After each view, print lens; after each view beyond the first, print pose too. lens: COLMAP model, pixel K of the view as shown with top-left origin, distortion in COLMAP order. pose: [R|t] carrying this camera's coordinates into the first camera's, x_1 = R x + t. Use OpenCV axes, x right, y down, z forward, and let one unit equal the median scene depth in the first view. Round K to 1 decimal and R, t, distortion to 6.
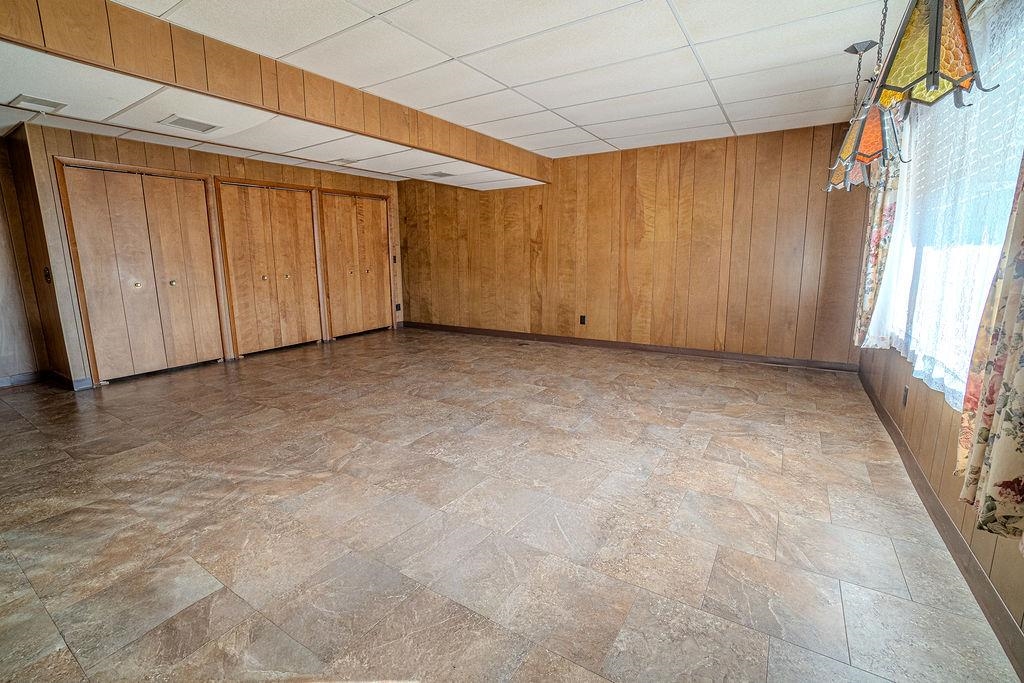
lens RADIAL K [[451.5, 0, 499.8], [0, 451.5, 334.0], [0, 0, 1]] dist [-0.063984, 0.022155]
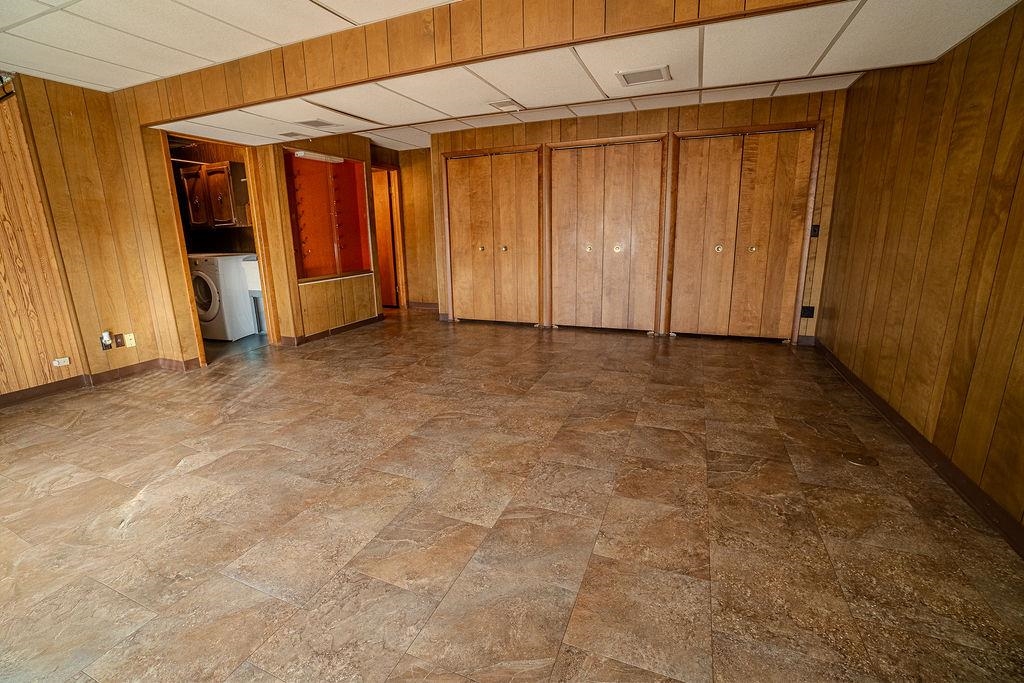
lens RADIAL K [[451.5, 0, 499.8], [0, 451.5, 334.0], [0, 0, 1]] dist [-0.063984, 0.022155]
pose [[0.175543, 0.231618, -0.956837, 0.534610], [-0.152861, 0.966555, 0.205926, -0.177629], [0.972532, 0.110114, 0.205077, 0.970091]]
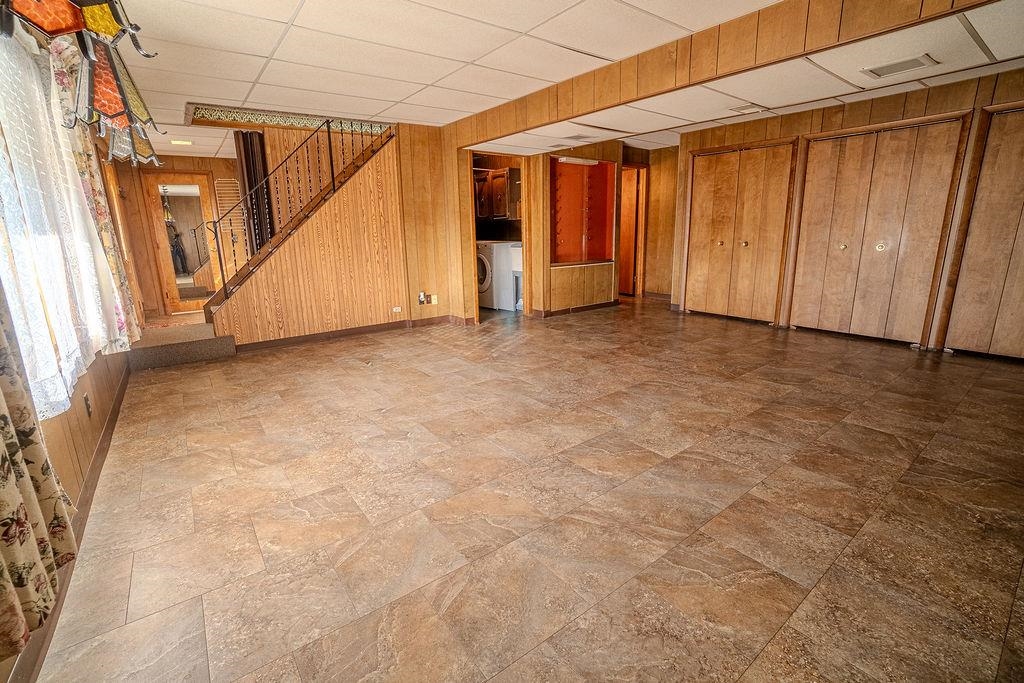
lens RADIAL K [[451.5, 0, 499.8], [0, 451.5, 334.0], [0, 0, 1]] dist [-0.063984, 0.022155]
pose [[-0.348607, 0.234194, -0.907539, 0.722192], [-0.137586, 0.945004, 0.296712, -0.187431], [0.927116, 0.228300, -0.297213, 1.011291]]
